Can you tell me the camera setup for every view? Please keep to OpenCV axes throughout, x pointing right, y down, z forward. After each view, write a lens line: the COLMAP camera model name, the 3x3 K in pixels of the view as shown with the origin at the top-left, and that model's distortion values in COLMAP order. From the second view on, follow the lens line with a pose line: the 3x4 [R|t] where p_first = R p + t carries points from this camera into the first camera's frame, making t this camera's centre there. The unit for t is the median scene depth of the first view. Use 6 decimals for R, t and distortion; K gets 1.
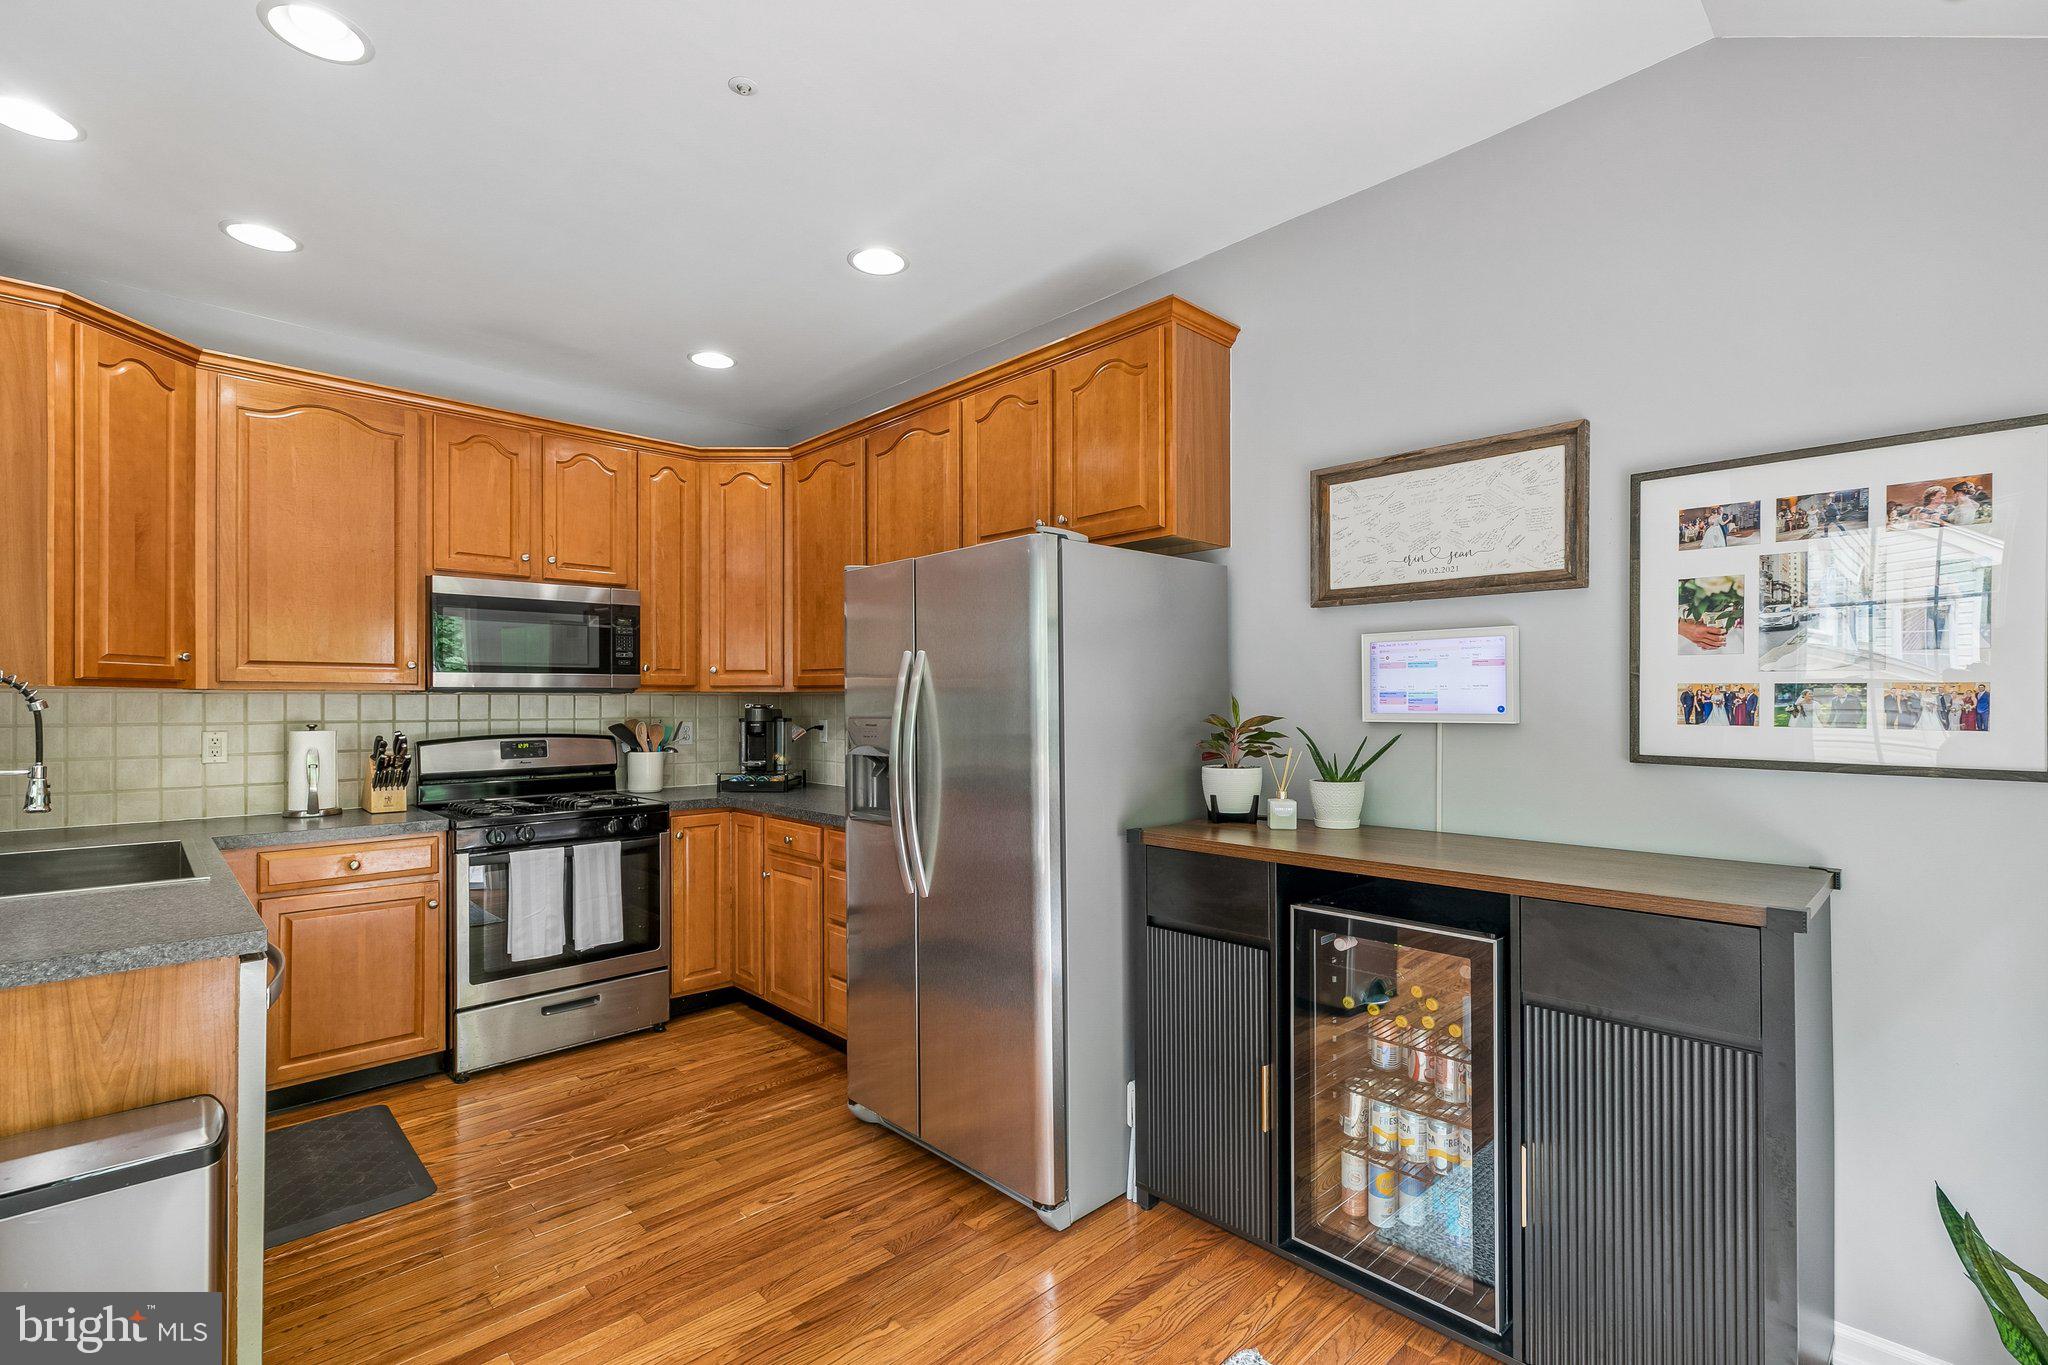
lens RADIAL K [[930.3, 0, 1018.5], [0, 930.3, 702.1], [0, 0, 1]] dist [0.005942, -0.000655]
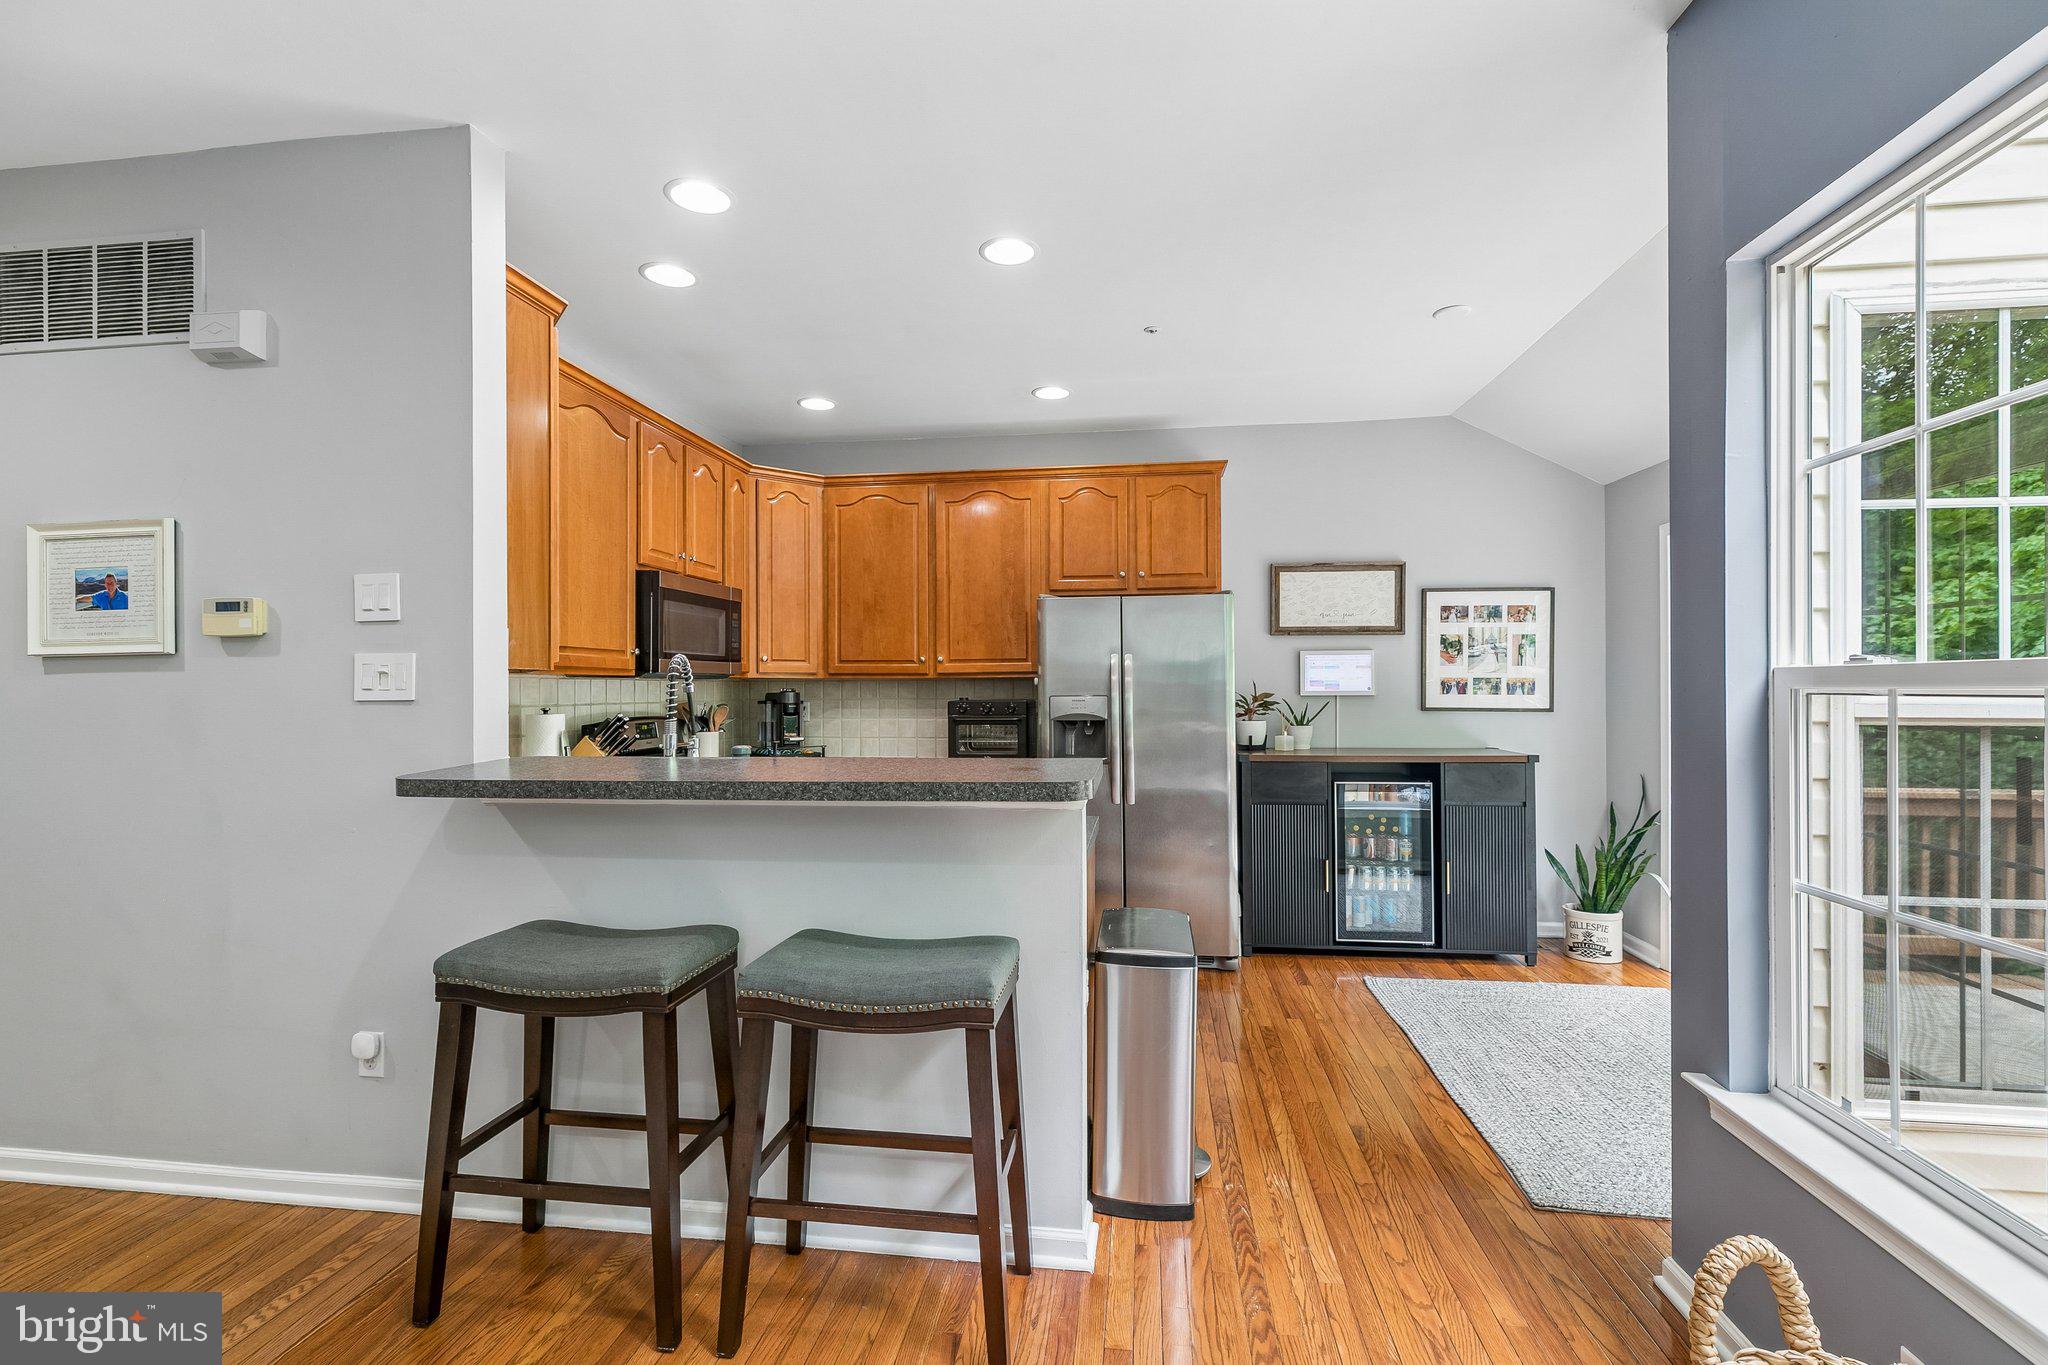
lens RADIAL K [[930.3, 0, 1014.5], [0, 930.3, 685.4], [0, 0, 1]] dist [0.005942, -0.000655]
pose [[0.780419, -0.000087, 0.625257, -1.228333], [0.002349, 0.999993, -0.002793, 0.003788], [-0.625252, 0.003648, 0.780414, -0.143864]]
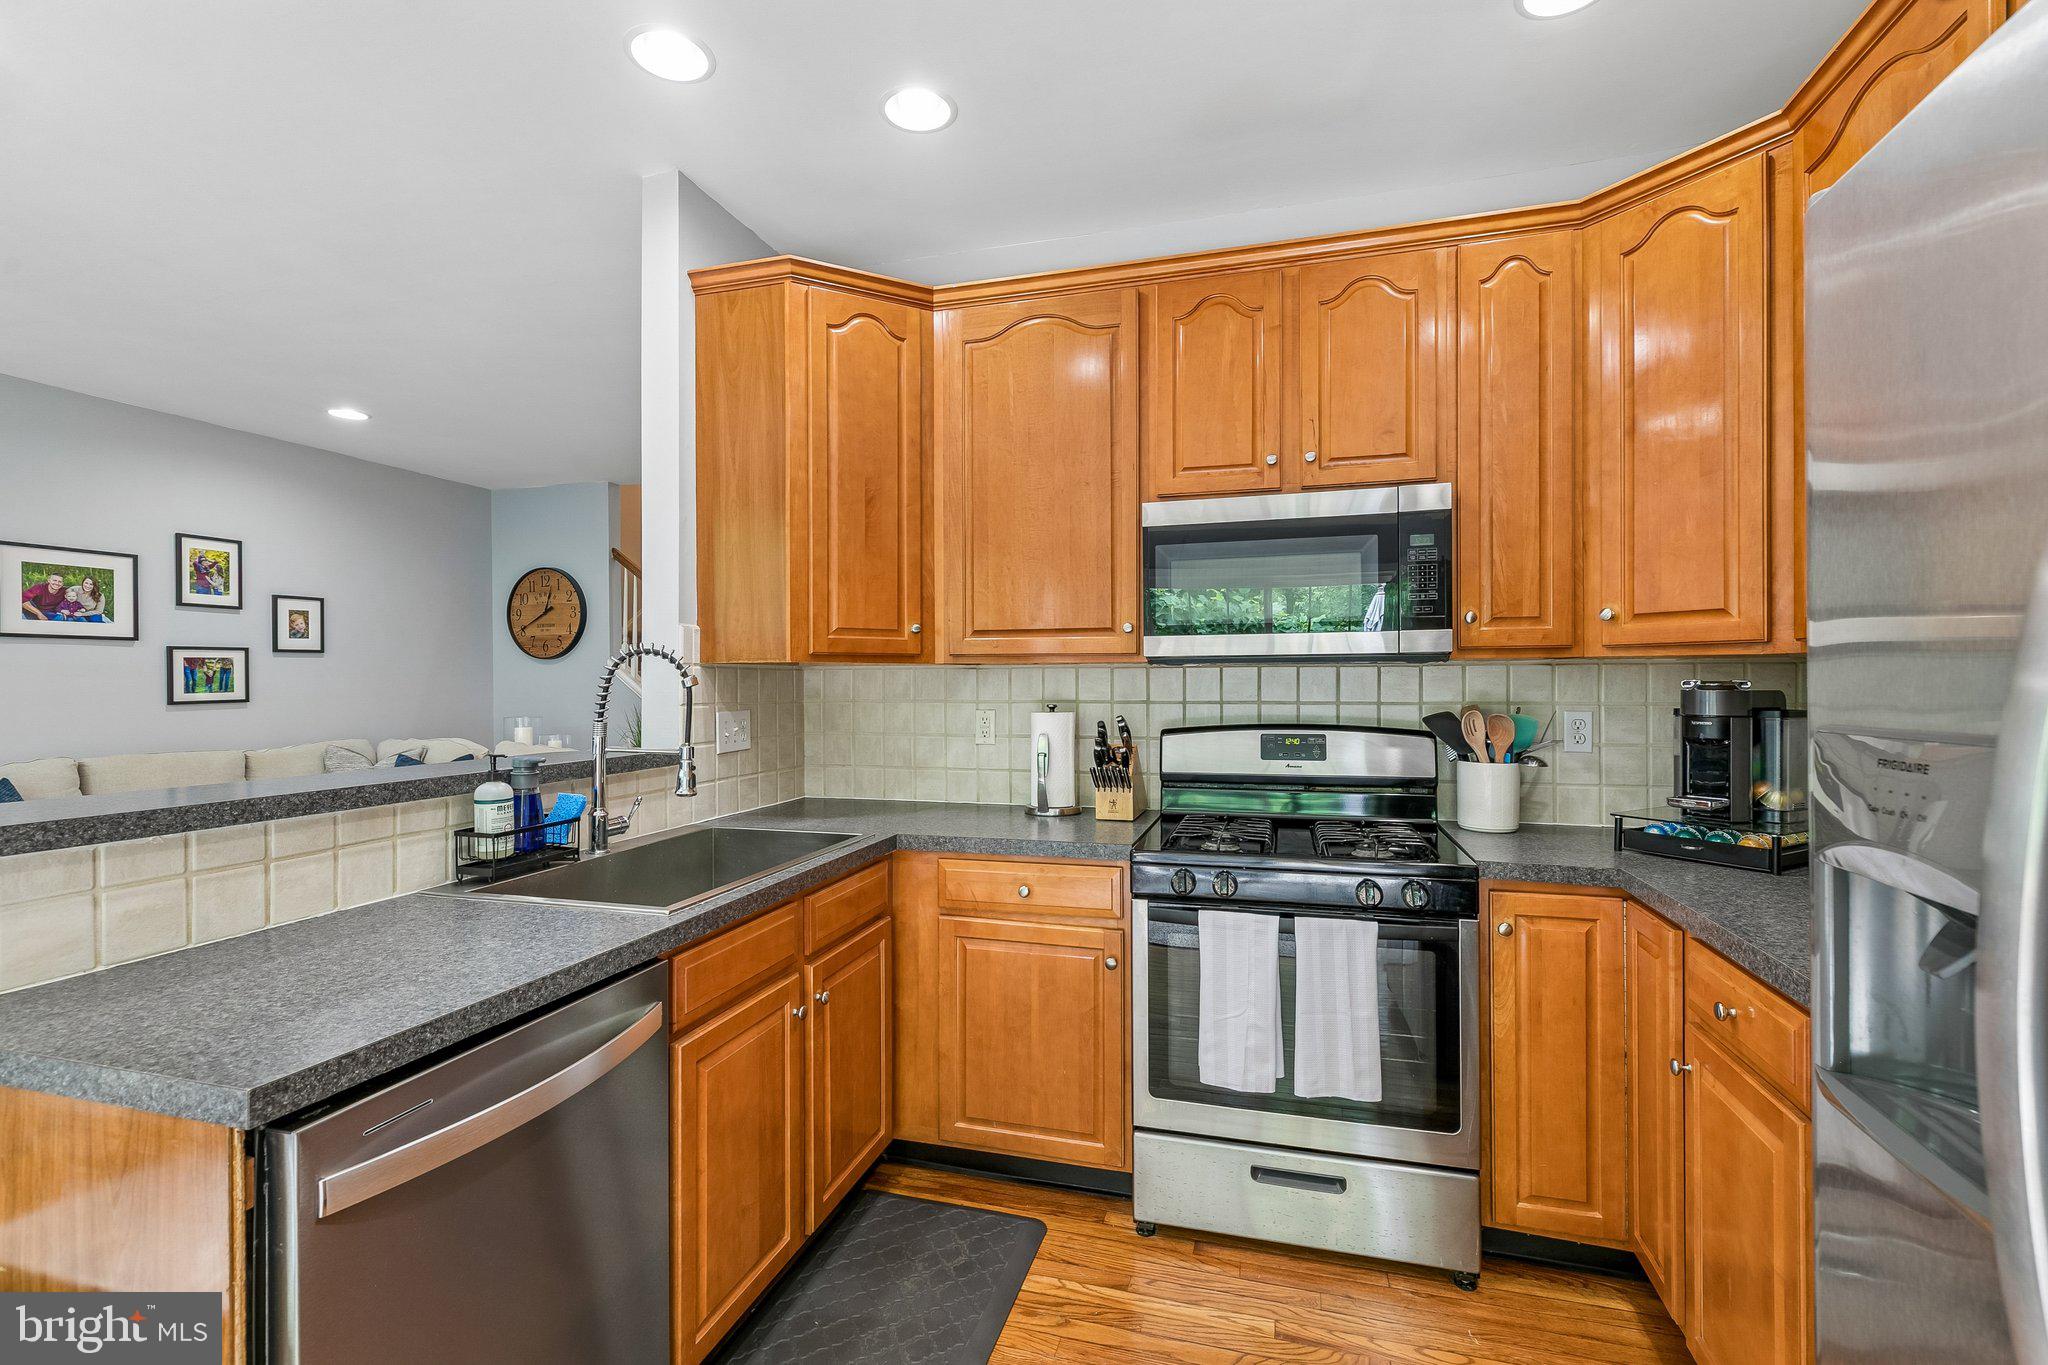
lens RADIAL K [[930.3, 0, 1017.9], [0, 930.3, 677.6], [0, 0, 1]] dist [0.005942, -0.000655]
pose [[0.499078, -0.001883, -0.866555, -0.059842], [0.001948, 0.999998, -0.001051, 0.000884], [0.866555, -0.001163, 0.499080, 0.687889]]
